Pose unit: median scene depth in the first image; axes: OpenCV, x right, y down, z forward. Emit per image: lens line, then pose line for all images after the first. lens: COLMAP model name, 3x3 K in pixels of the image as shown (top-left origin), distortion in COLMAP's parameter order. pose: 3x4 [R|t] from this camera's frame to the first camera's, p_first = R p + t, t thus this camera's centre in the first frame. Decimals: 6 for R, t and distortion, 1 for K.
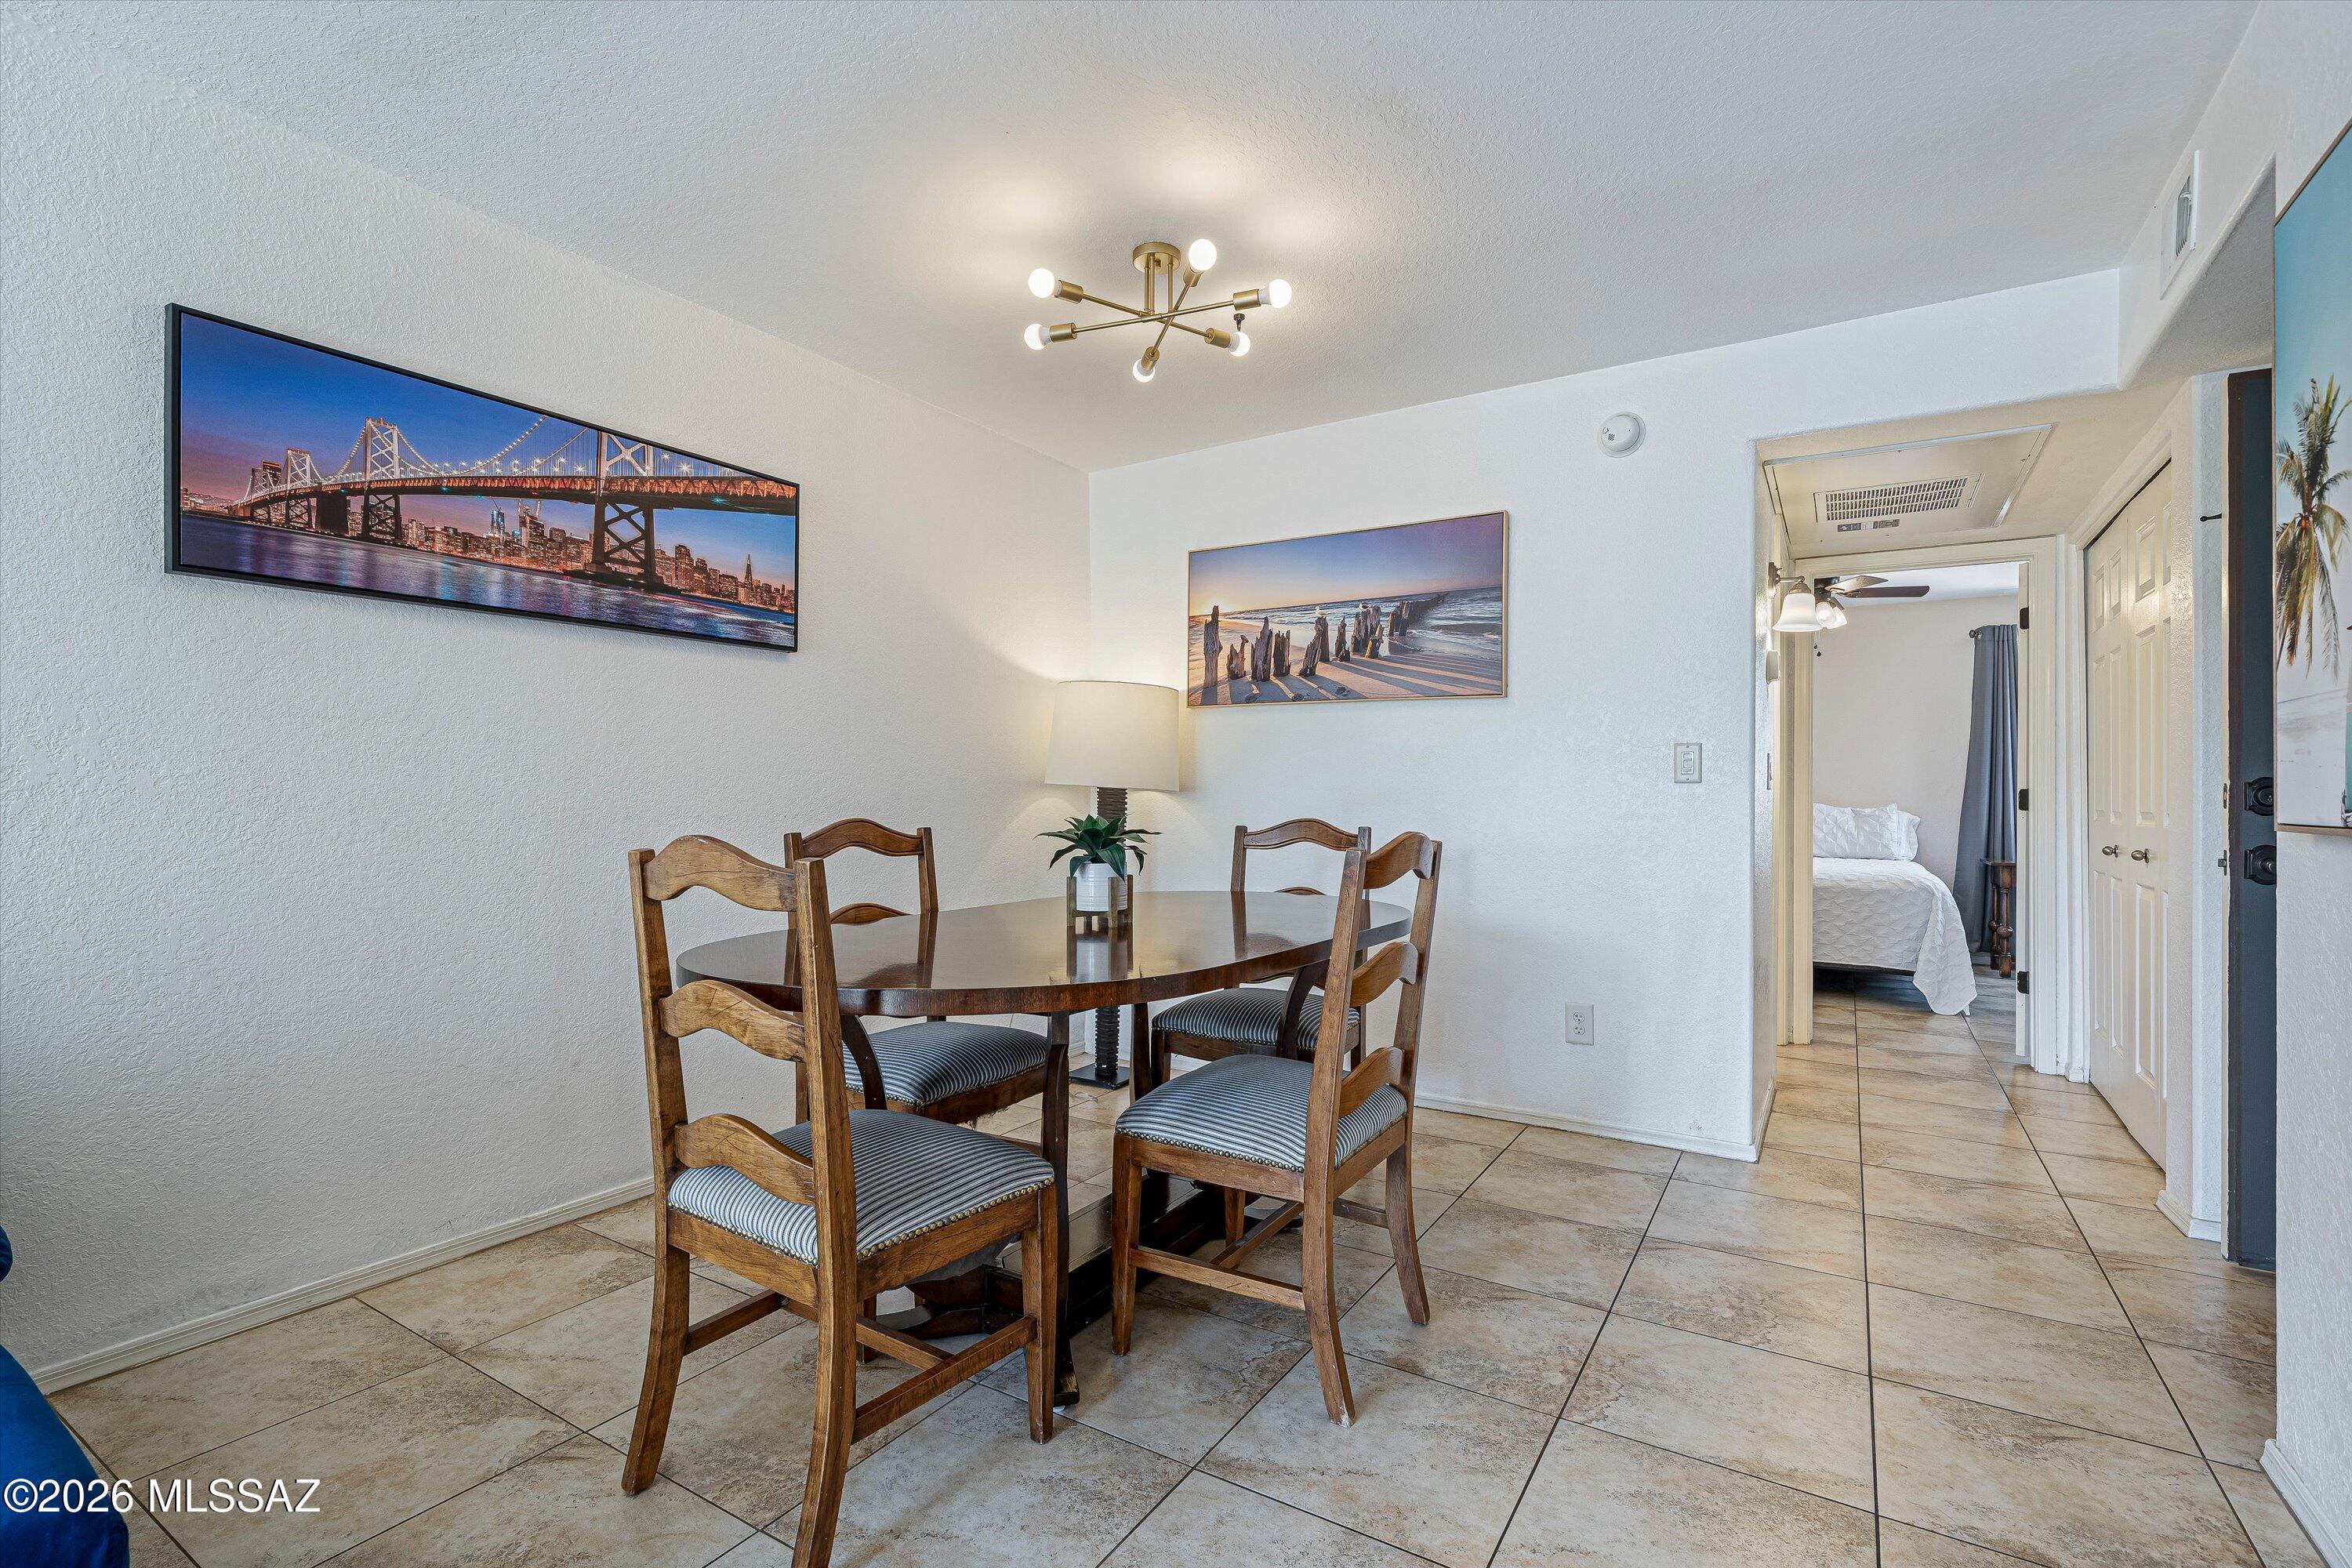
lens RADIAL K [[1074.7, 0, 1169.5], [0, 1074.7, 787.3], [0, 0, 1]] dist [0.000112, -0.000623]
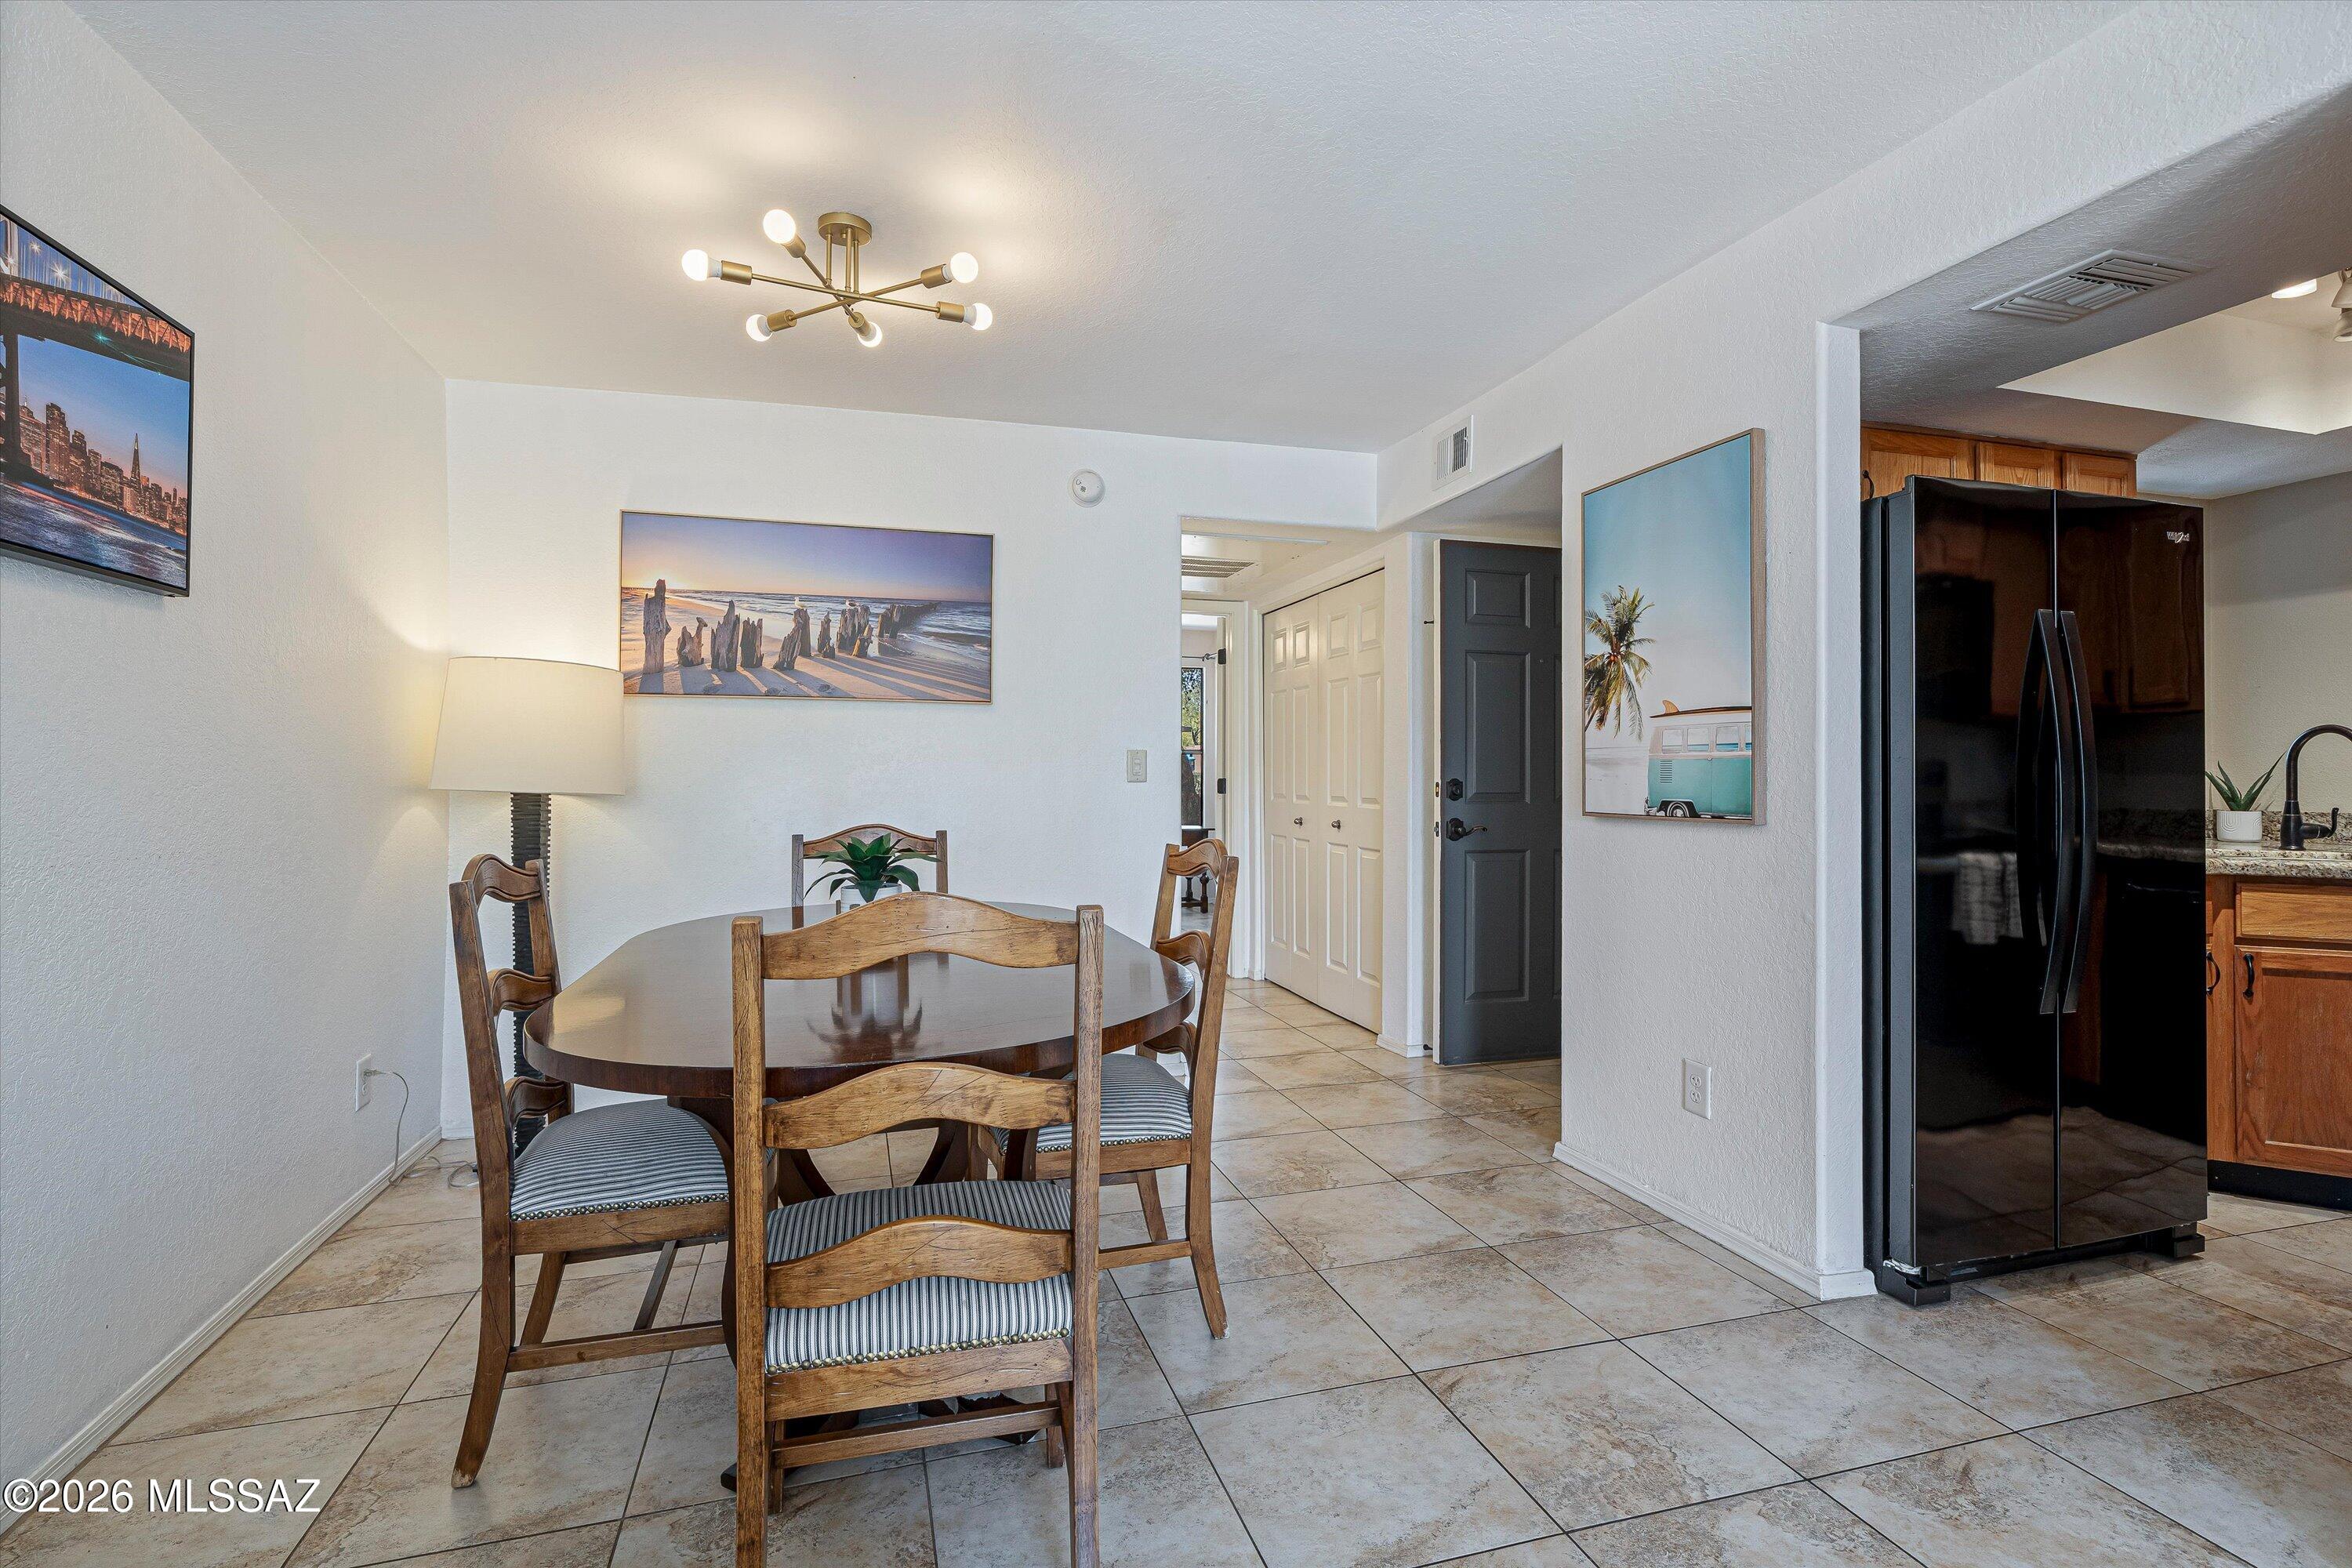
lens RADIAL K [[1104.6, 0, 1173.6], [0, 1104.6, 766.8], [0, 0, 1]] dist [0.002728, -0.000655]
pose [[0.657800, -0.004149, 0.753181, -0.446086], [0.001258, 0.999989, 0.004409, -0.027010], [-0.753191, -0.001953, 0.657799, 0.129457]]
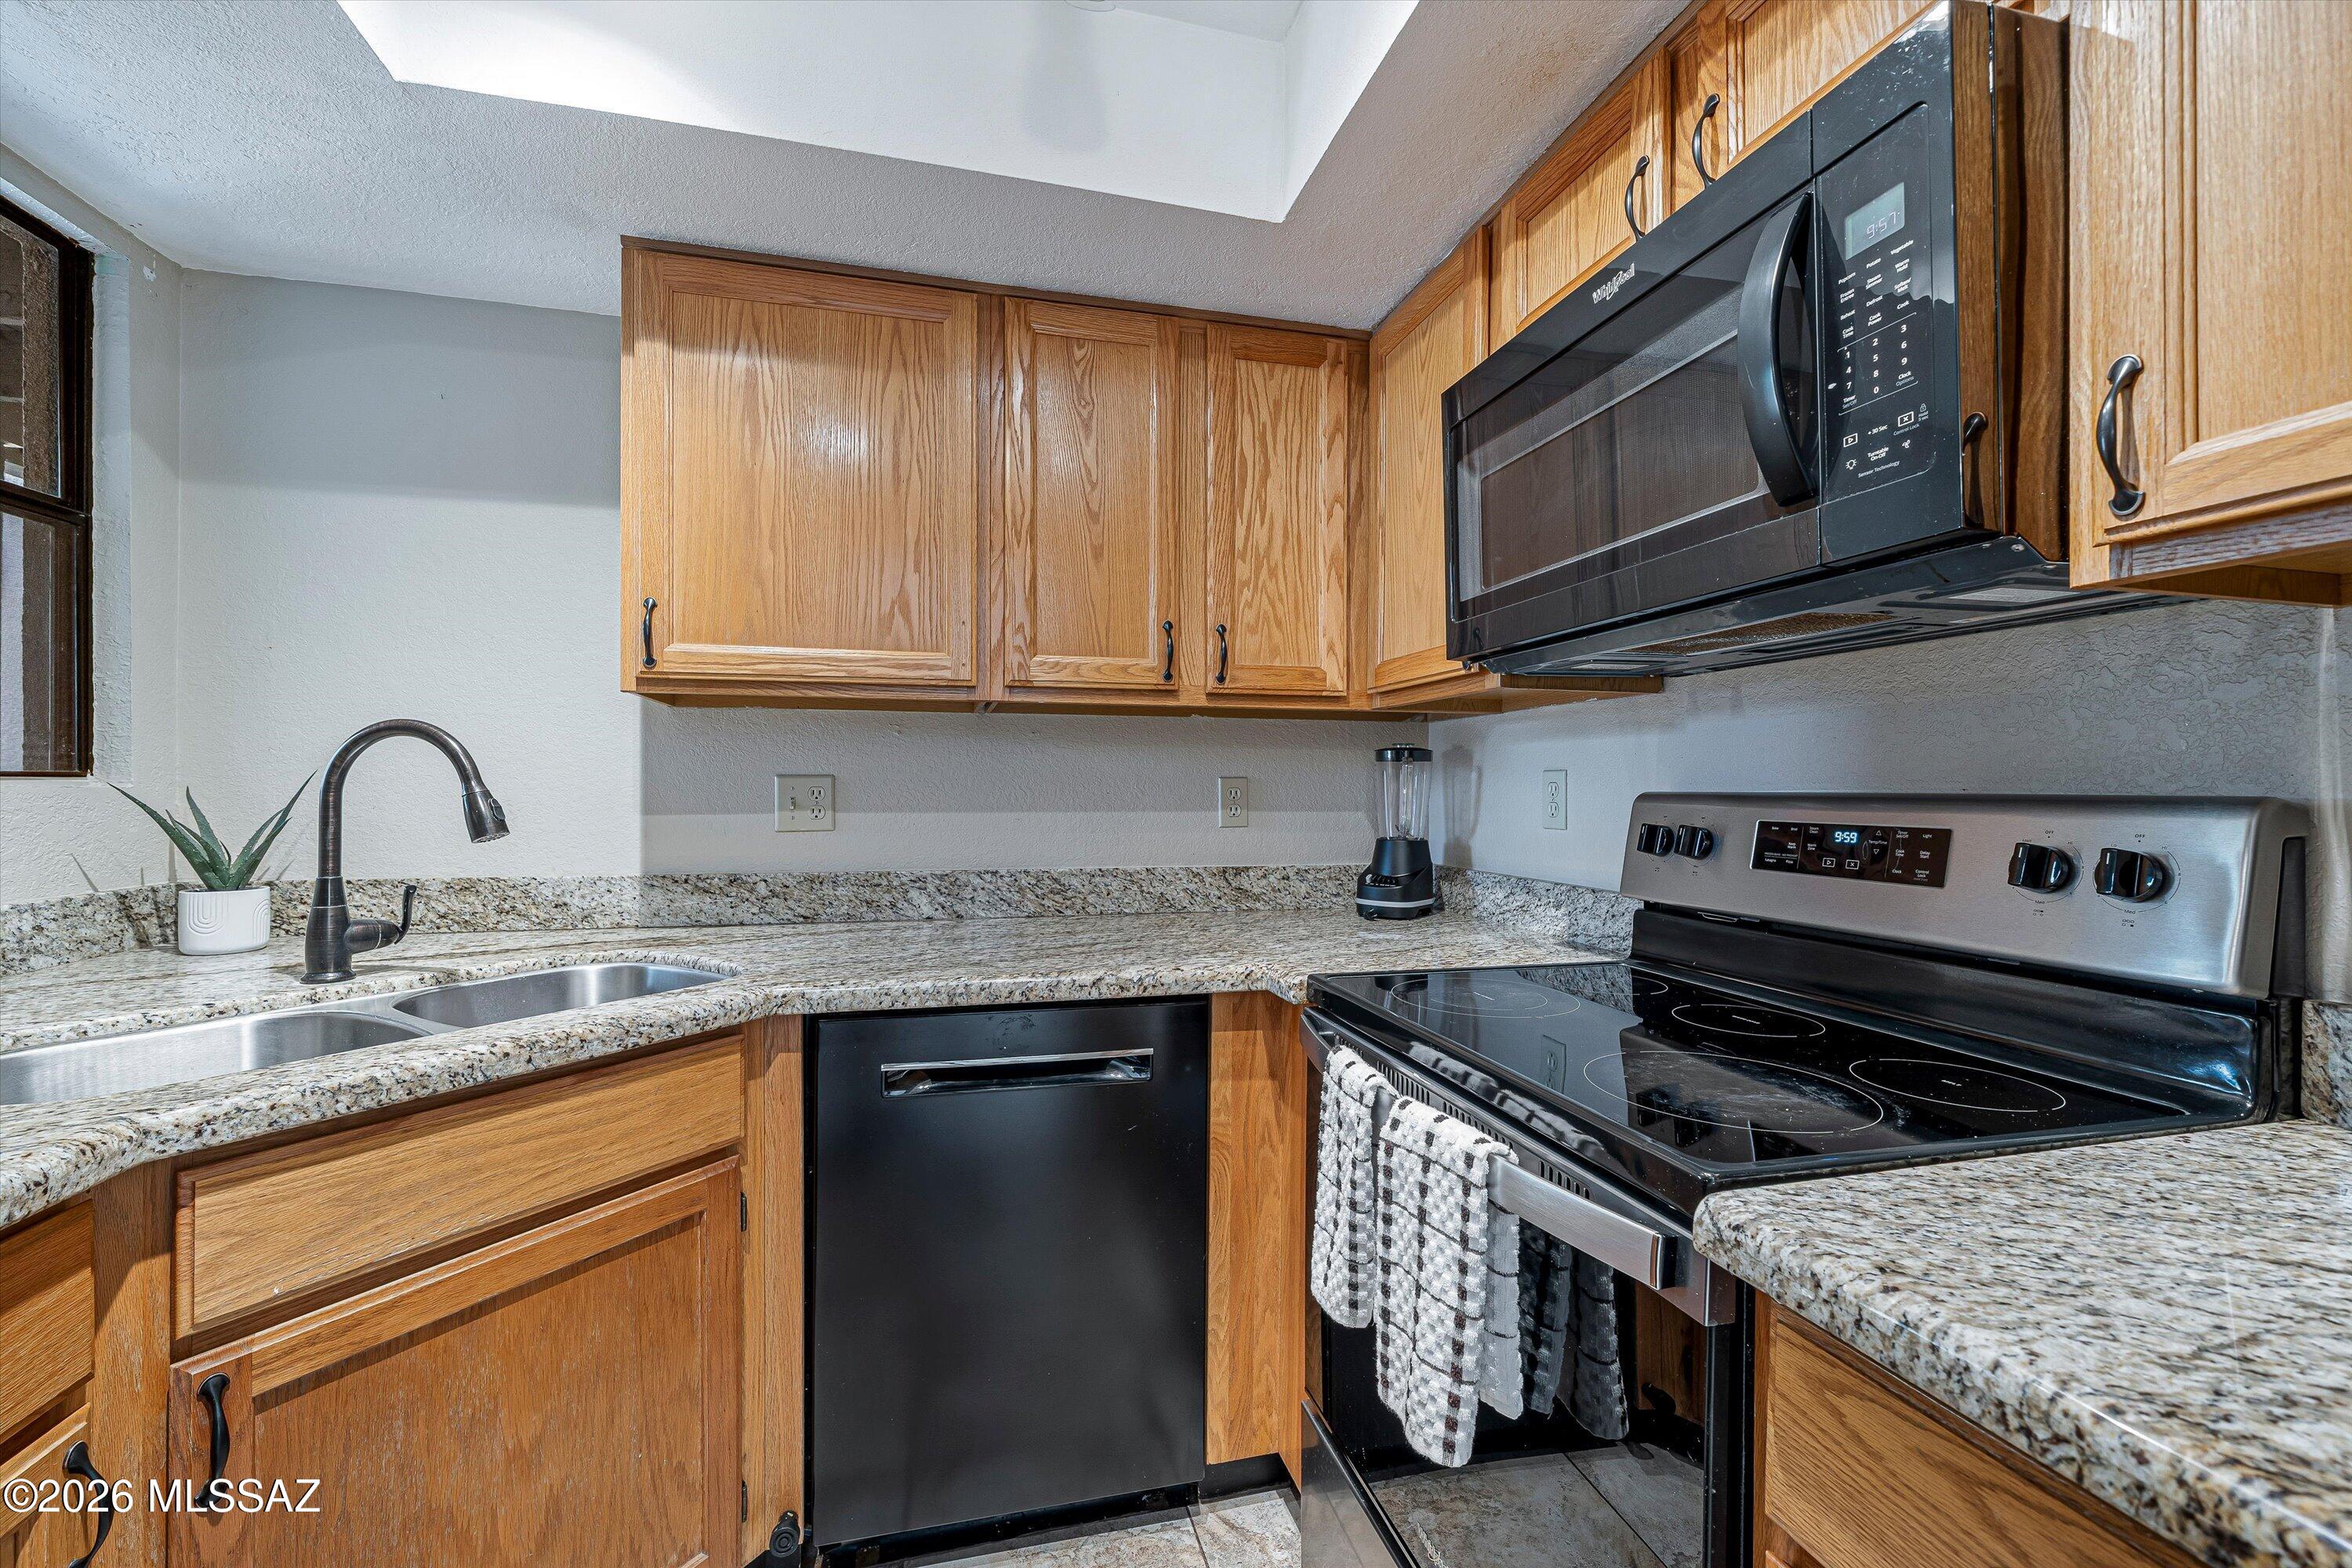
lens RADIAL K [[937.4, 0, 1169.5], [0, 937.4, 783.6], [0, 0, 1]] dist [-0.002381, -0.000021]
pose [[-0.727834, -0.009804, 0.685683, 0.442603], [-0.017636, 0.999835, -0.004425, -0.035833], [-0.685527, -0.015313, -0.727886, 0.071969]]
